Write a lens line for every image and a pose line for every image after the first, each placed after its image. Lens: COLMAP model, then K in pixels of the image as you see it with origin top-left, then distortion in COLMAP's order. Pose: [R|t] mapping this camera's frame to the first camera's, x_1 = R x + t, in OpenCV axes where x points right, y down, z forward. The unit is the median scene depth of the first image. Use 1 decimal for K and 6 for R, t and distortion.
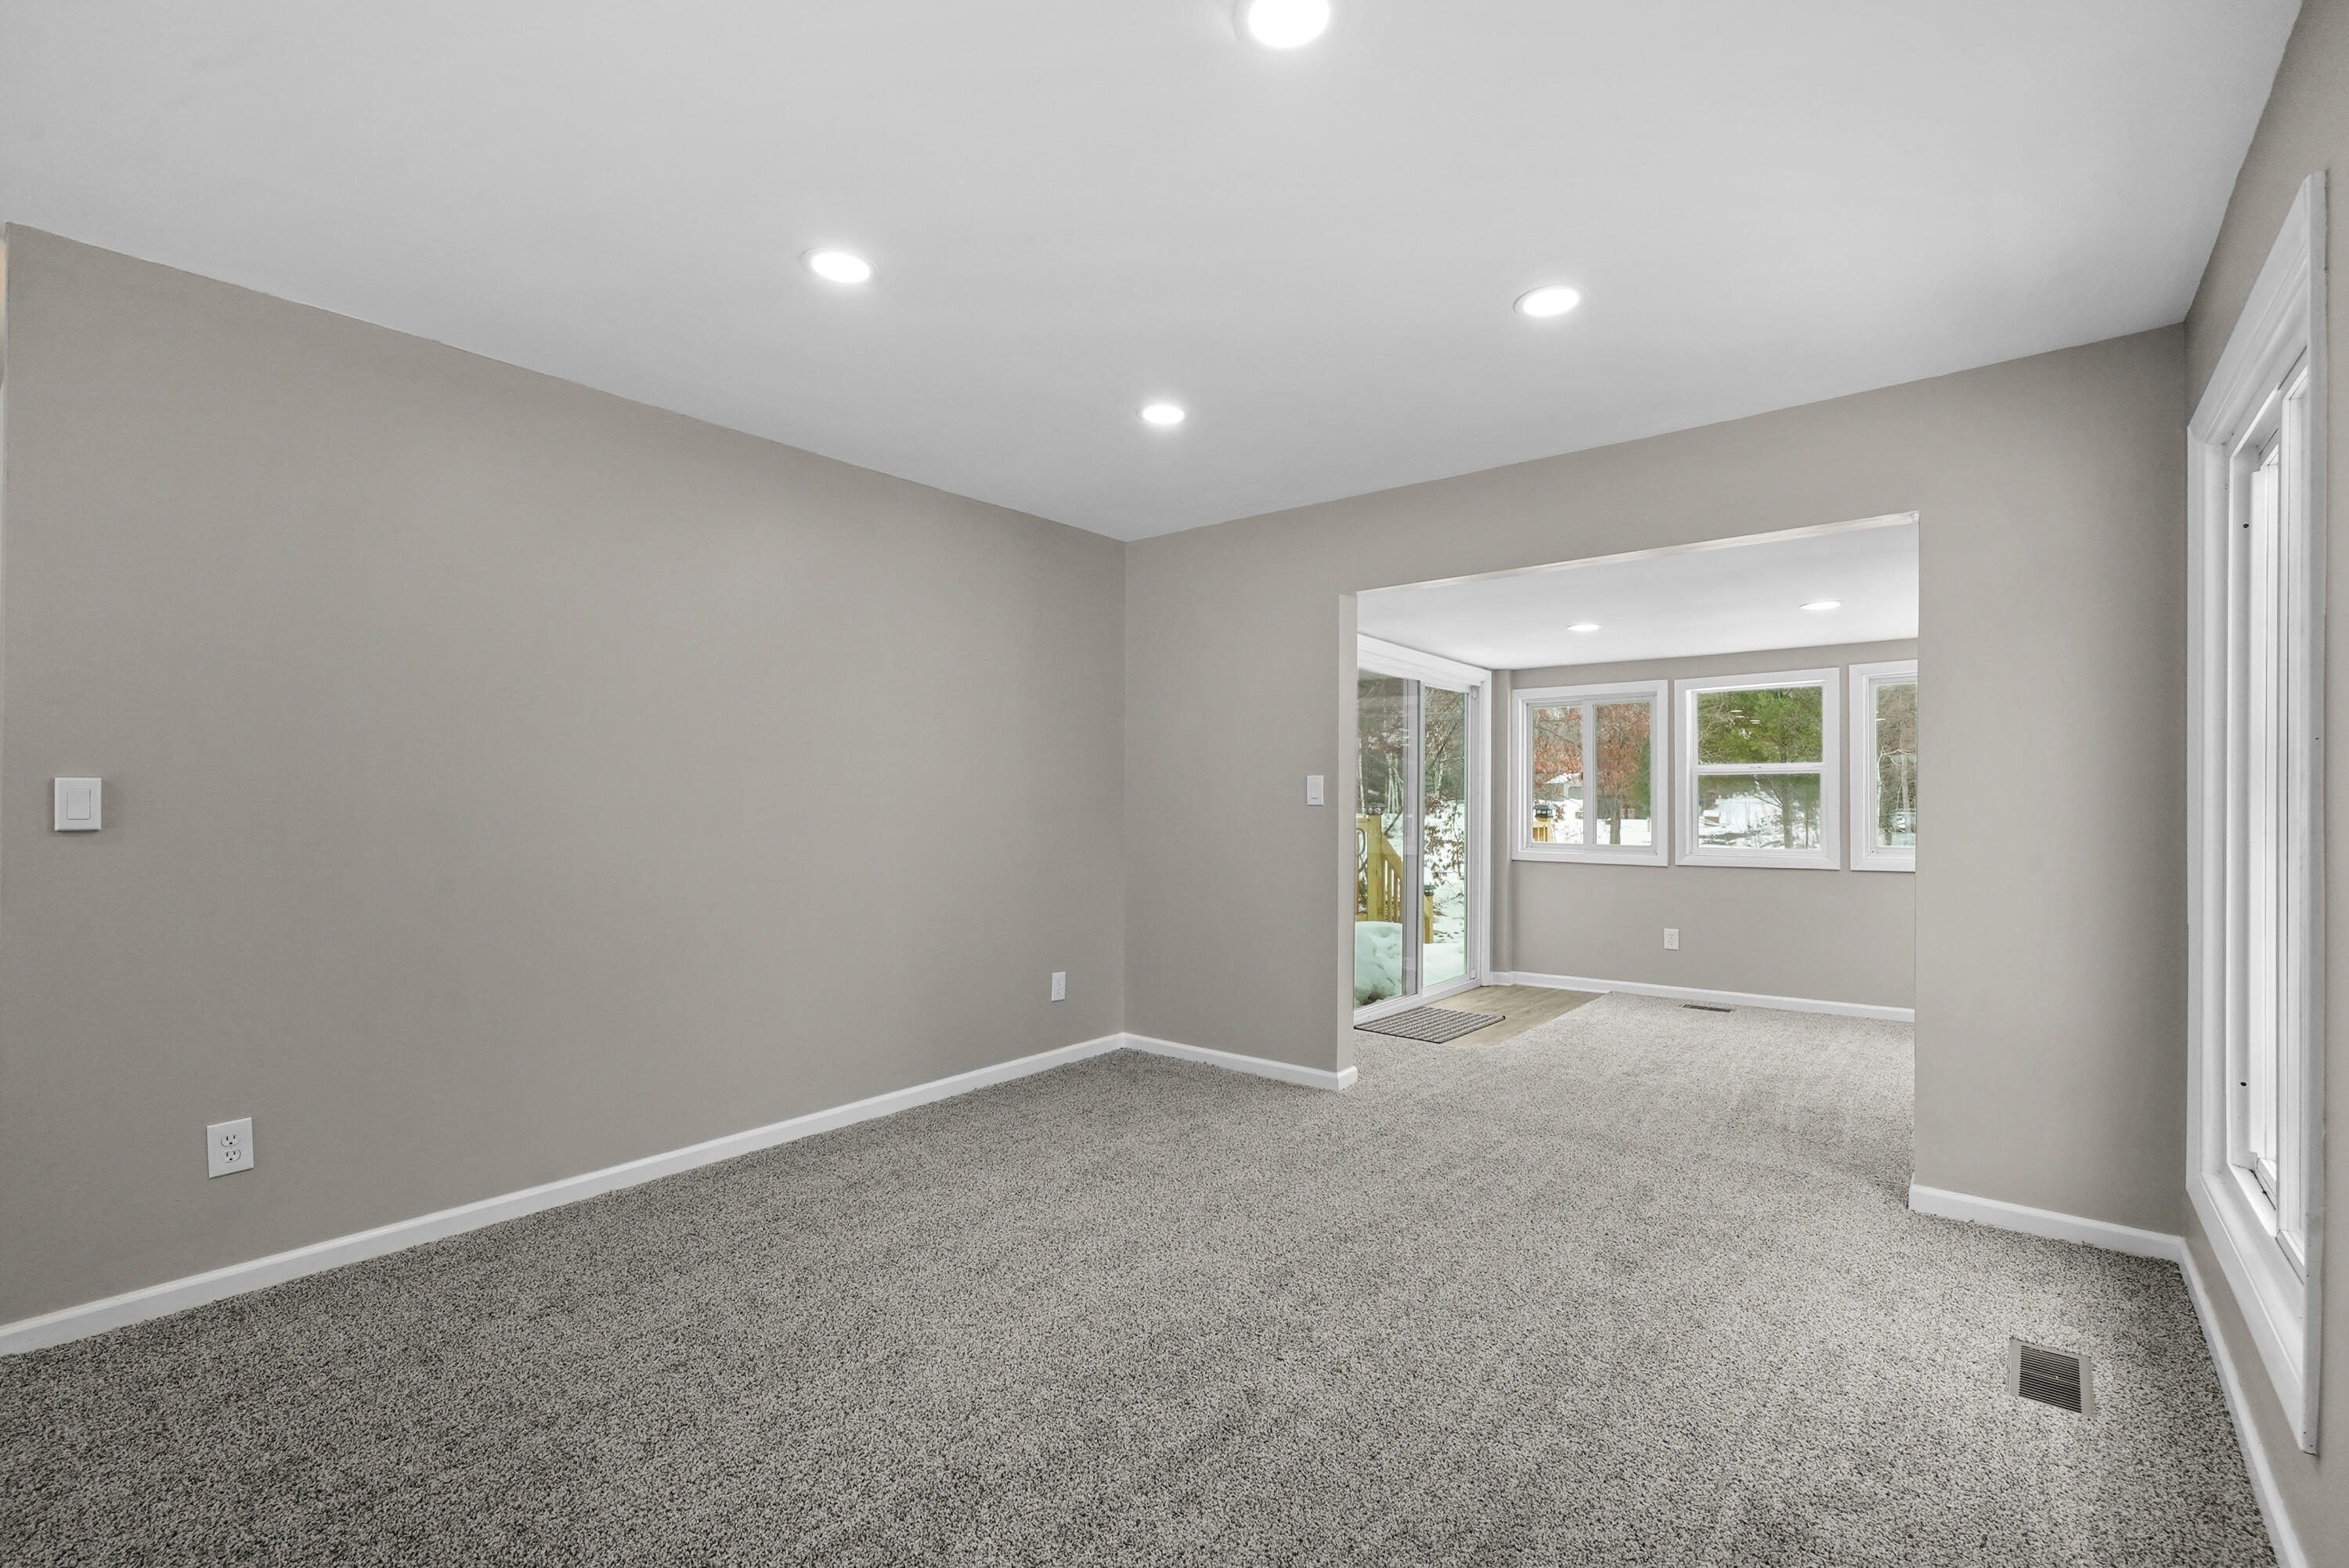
lens RADIAL K [[1045.3, 0, 1178.9], [0, 1045.3, 786.2], [0, 0, 1]] dist [-0.000157, -0.000010]
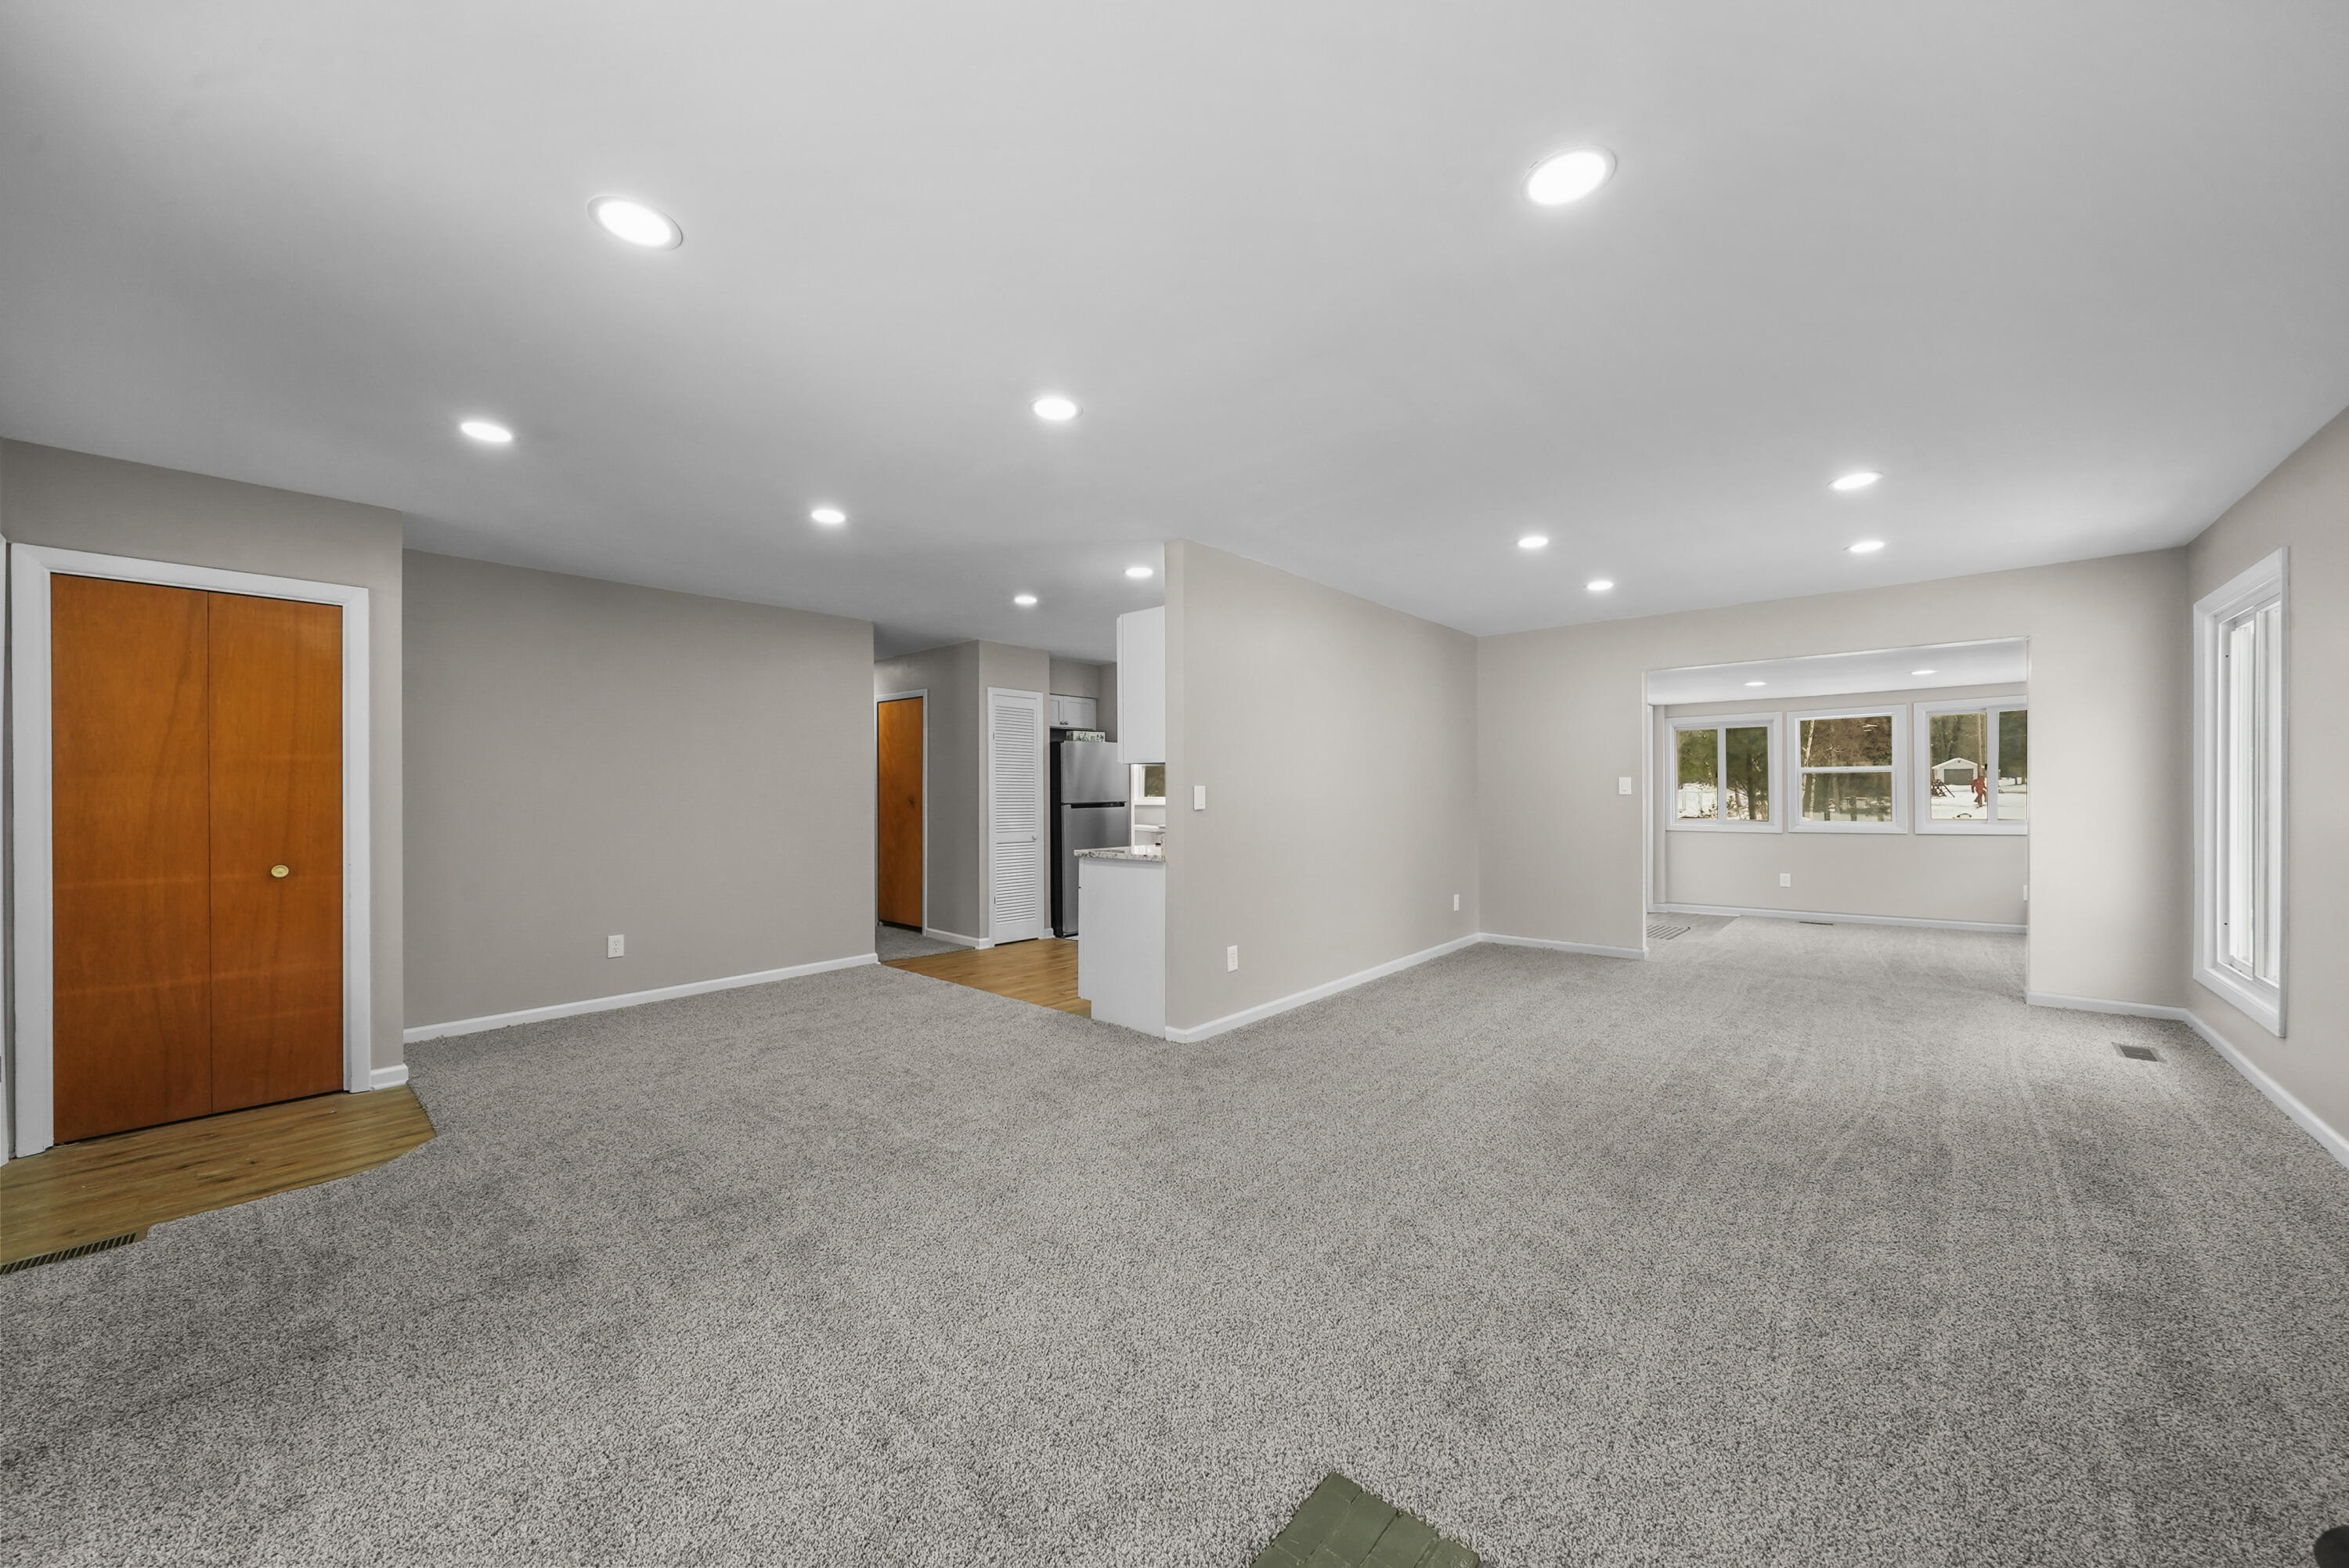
lens RADIAL K [[857.2, 0, 1168.2], [0, 857.2, 791.9], [0, 0, 1]] dist [-0.003755, -0.000298]
pose [[0.999064, -0.006657, -0.042747, -0.673377], [0.007201, 0.999895, 0.012575, -0.011617], [0.042658, -0.012871, 0.999007, -0.521560]]
